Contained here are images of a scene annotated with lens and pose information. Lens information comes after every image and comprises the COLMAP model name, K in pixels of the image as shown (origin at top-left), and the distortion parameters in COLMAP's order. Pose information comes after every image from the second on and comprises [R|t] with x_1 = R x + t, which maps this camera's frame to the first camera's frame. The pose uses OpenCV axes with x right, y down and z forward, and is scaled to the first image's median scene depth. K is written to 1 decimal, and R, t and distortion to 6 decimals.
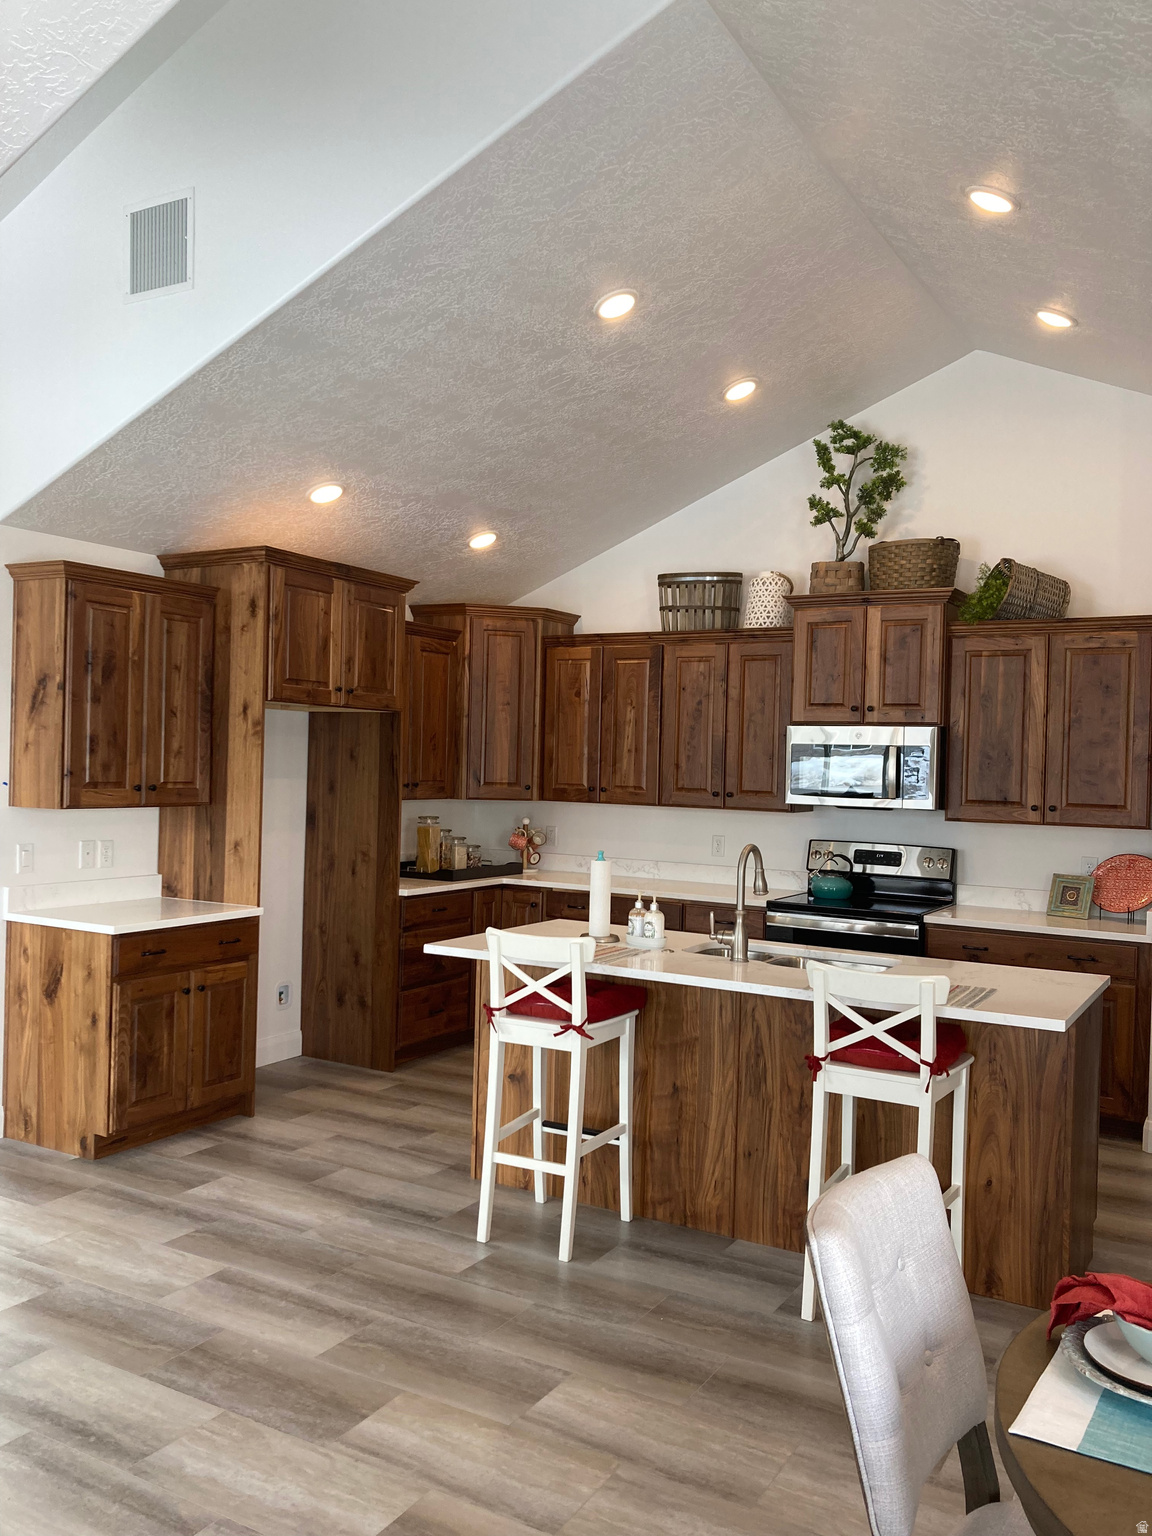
lens RADIAL K [[1236.4, 0, 576.6], [0, 1236.4, 769.1], [0, 0, 1]] dist [0.033069, -0.010331]
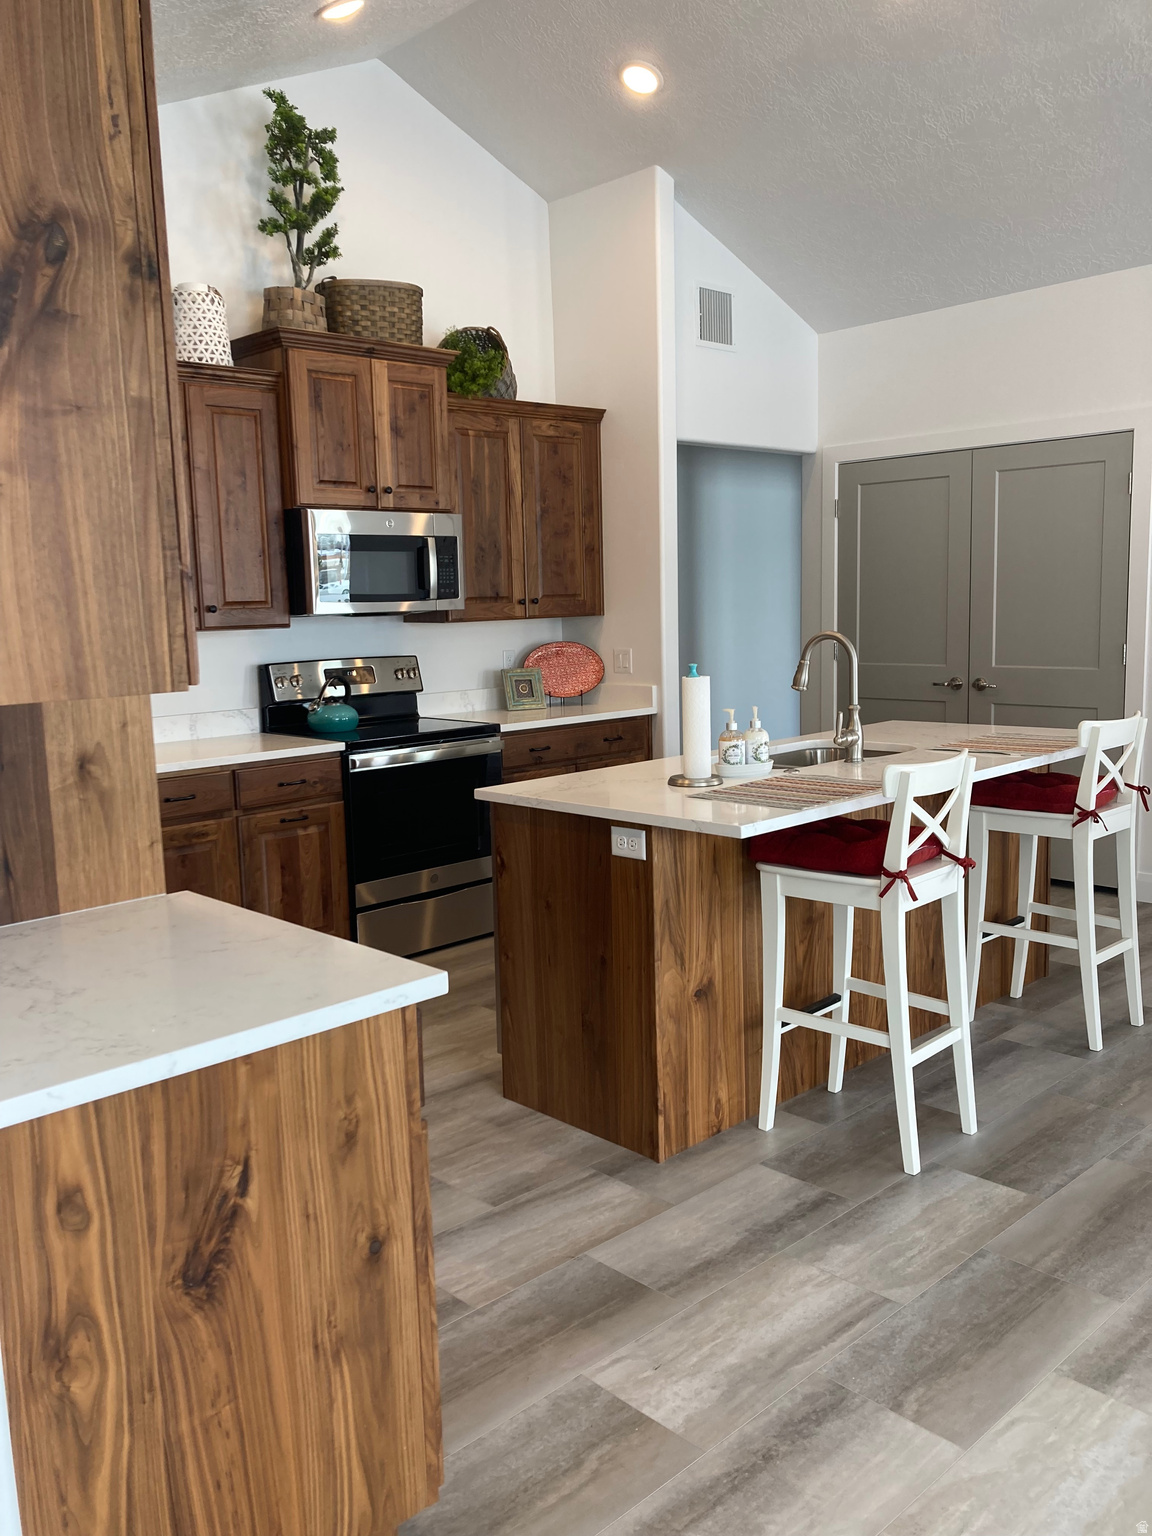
lens RADIAL K [[1236.4, 0, 575.7], [0, 1236.4, 772.5], [0, 0, 1]] dist [0.033069, -0.010331]
pose [[0.291583, -0.169933, 0.941330, -0.670997], [0.043356, 0.985430, 0.164464, 0.007005], [-0.955562, -0.007143, 0.294702, 0.814550]]
